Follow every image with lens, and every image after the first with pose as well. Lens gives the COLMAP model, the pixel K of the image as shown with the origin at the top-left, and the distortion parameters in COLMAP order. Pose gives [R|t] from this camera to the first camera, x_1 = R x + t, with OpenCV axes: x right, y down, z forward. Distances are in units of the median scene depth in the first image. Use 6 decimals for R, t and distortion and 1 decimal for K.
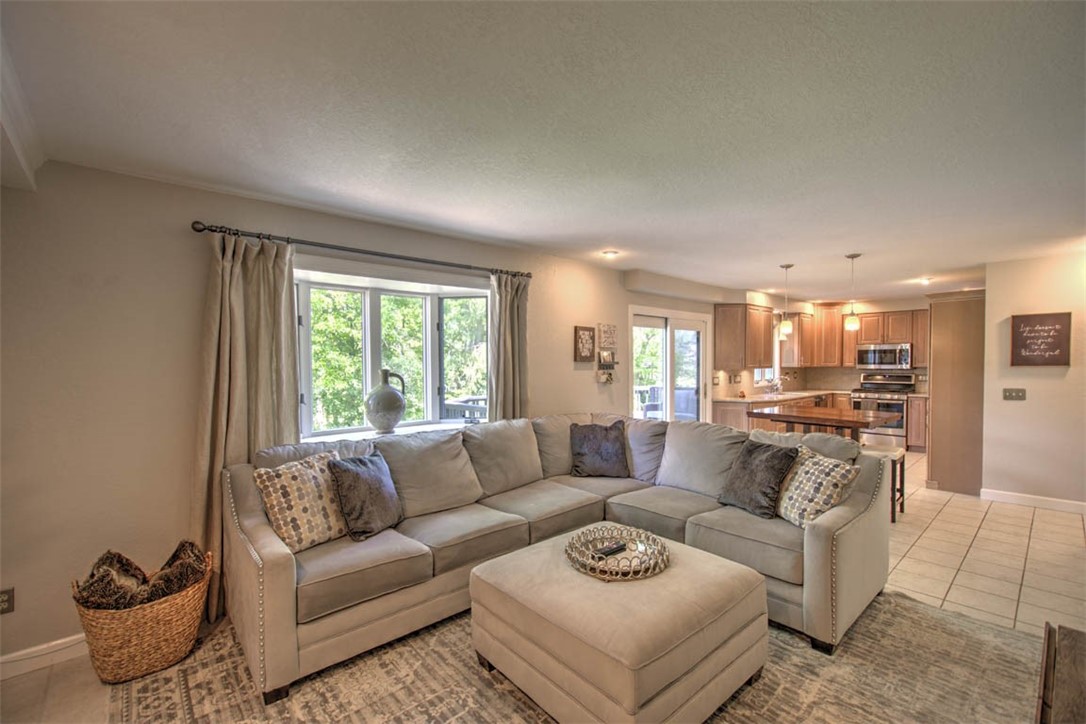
lens RADIAL K [[461.7, 0, 540.7], [0, 461.7, 367.9], [0, 0, 1]] dist [0.015927, 0.000372]
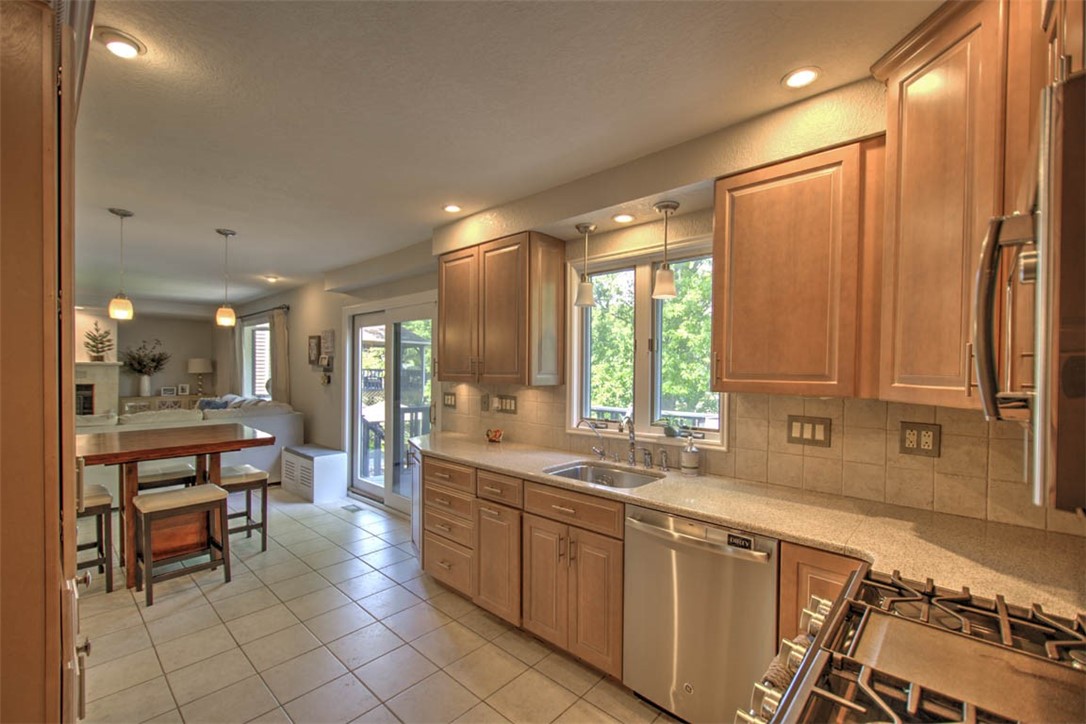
lens RADIAL K [[461.7, 0, 543.5], [0, 461.7, 366.3], [0, 0, 1]] dist [0.015927, 0.000372]
pose [[0.089520, 0.012354, -0.995908, 0.823606], [-0.014968, 0.999827, 0.011058, -0.018889], [0.995873, 0.013917, 0.089690, 0.903960]]
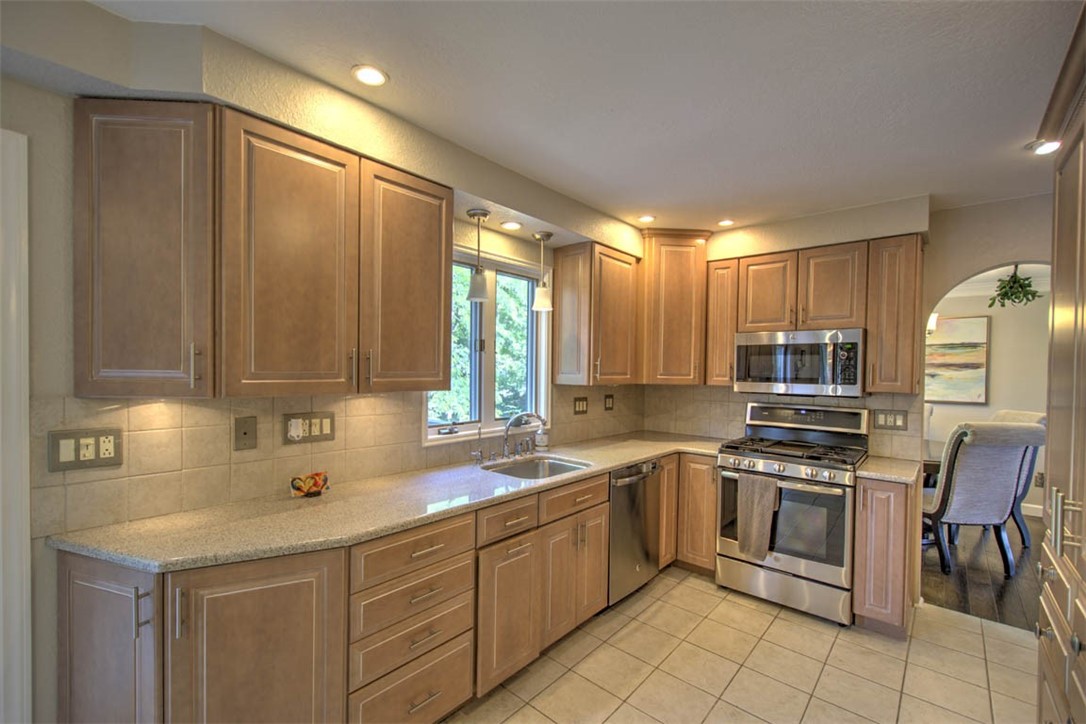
lens RADIAL K [[461.7, 0, 546.0], [0, 461.7, 367.6], [0, 0, 1]] dist [0.015927, 0.000372]
pose [[0.993353, 0.019659, 0.113419, 0.484510], [-0.017293, 0.999613, -0.021809, -0.007658], [-0.113804, 0.019703, 0.993308, 0.636592]]
